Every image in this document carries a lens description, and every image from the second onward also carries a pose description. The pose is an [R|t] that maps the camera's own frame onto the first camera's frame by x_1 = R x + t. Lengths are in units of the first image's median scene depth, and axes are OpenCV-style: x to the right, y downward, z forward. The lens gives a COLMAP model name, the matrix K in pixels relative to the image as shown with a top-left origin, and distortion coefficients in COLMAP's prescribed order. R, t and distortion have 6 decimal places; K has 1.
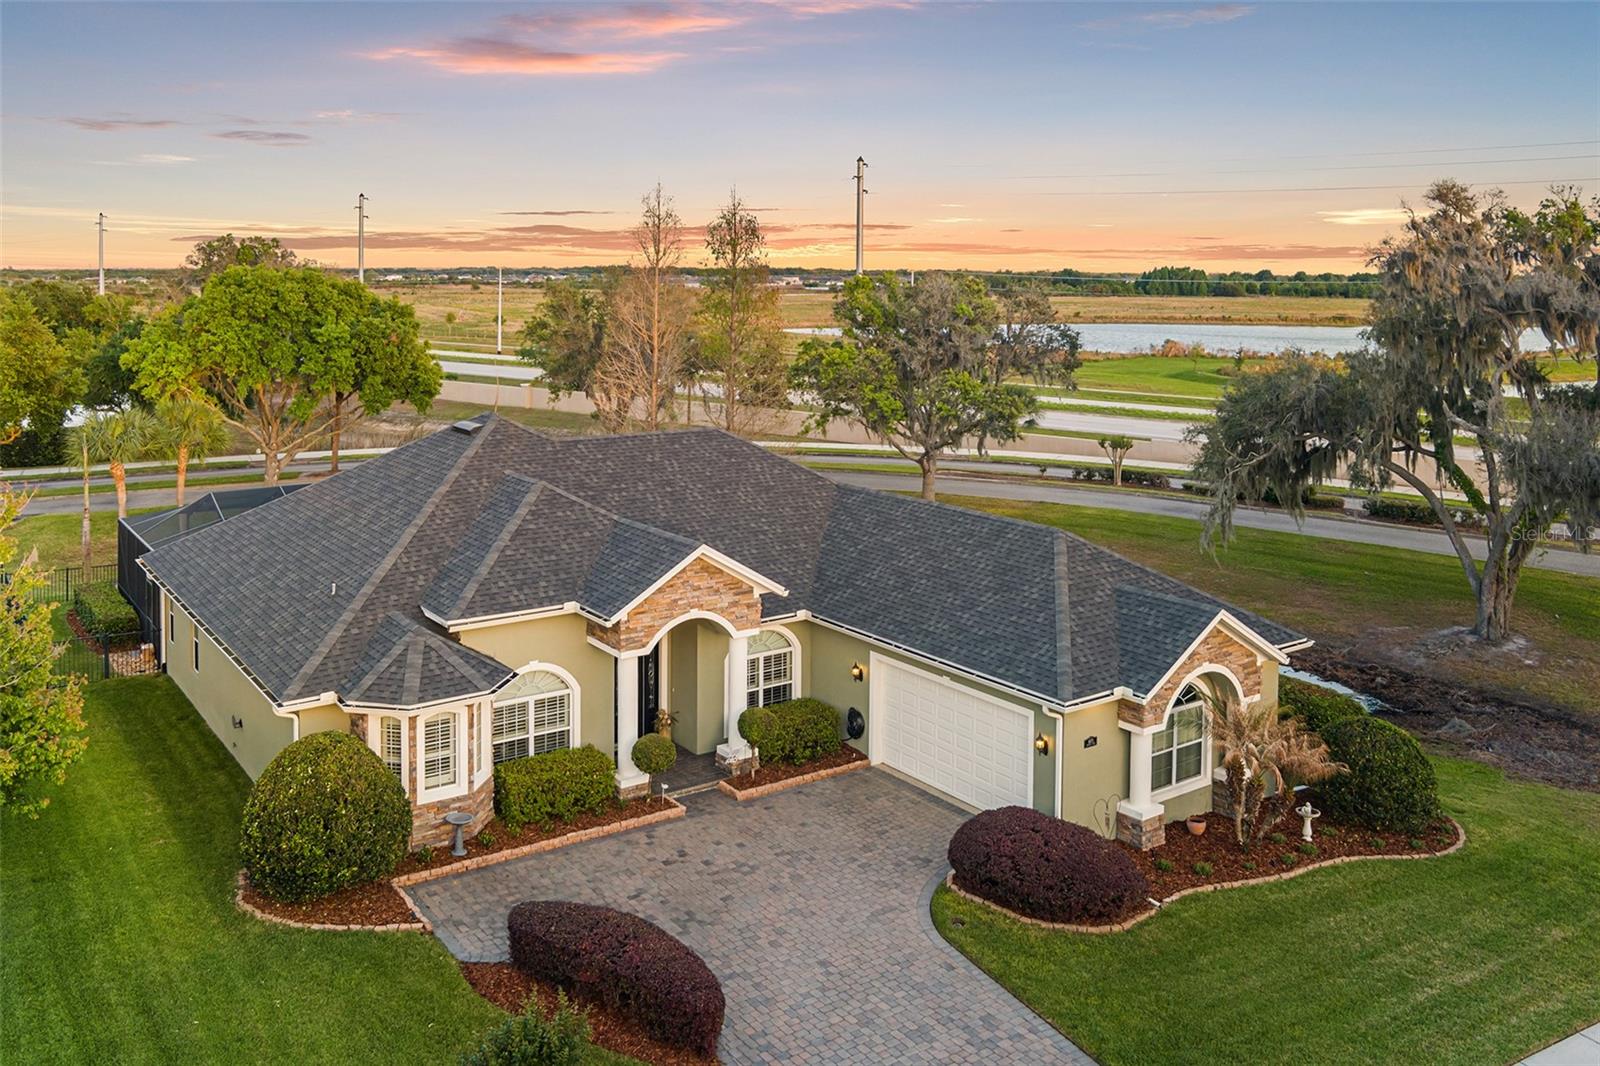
lens RADIAL K [[1348.2, 0, 795.1], [0, 1348.2, 284.6], [0, 0, 1]] dist [-0.035852, -0.014982]
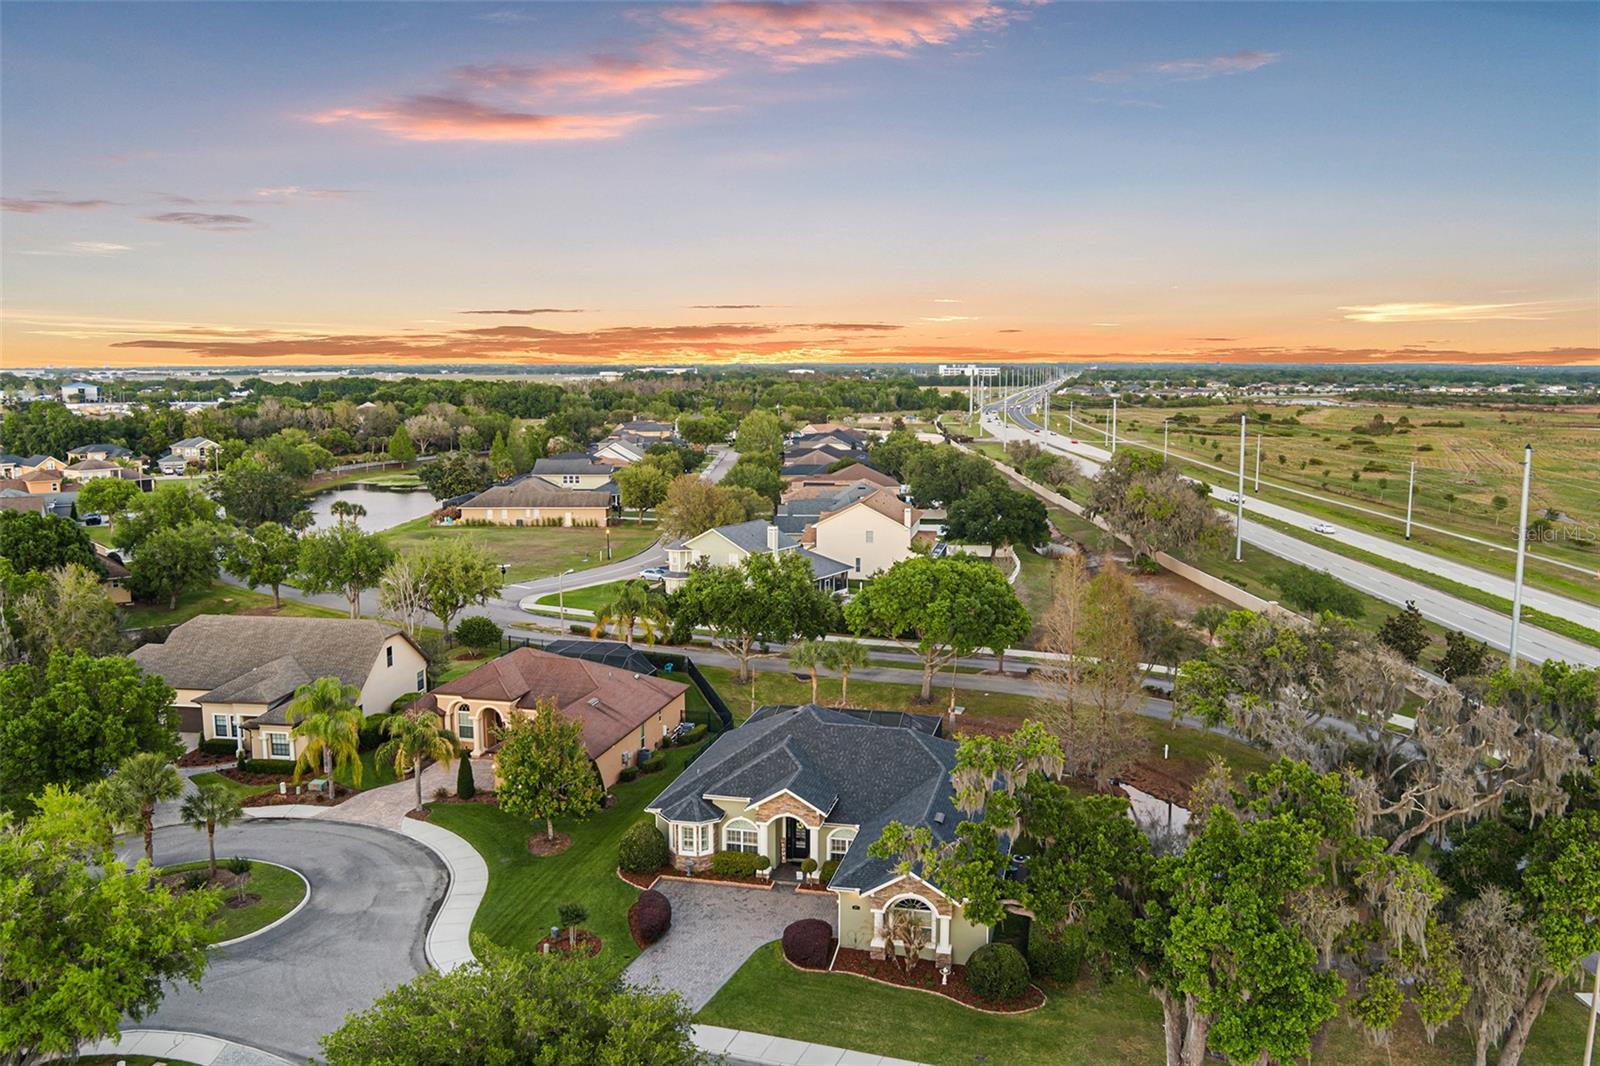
lens RADIAL K [[1311.6, 0, 800.0], [0, 1311.6, 533.0], [0, 0, 1]] dist [-0.071326, 0.026912]
pose [[0.656592, 0.093639, -0.748411, 1.776491], [-0.002696, 0.992549, 0.121820, -0.588722], [0.754241, -0.077968, 0.651952, -0.530172]]
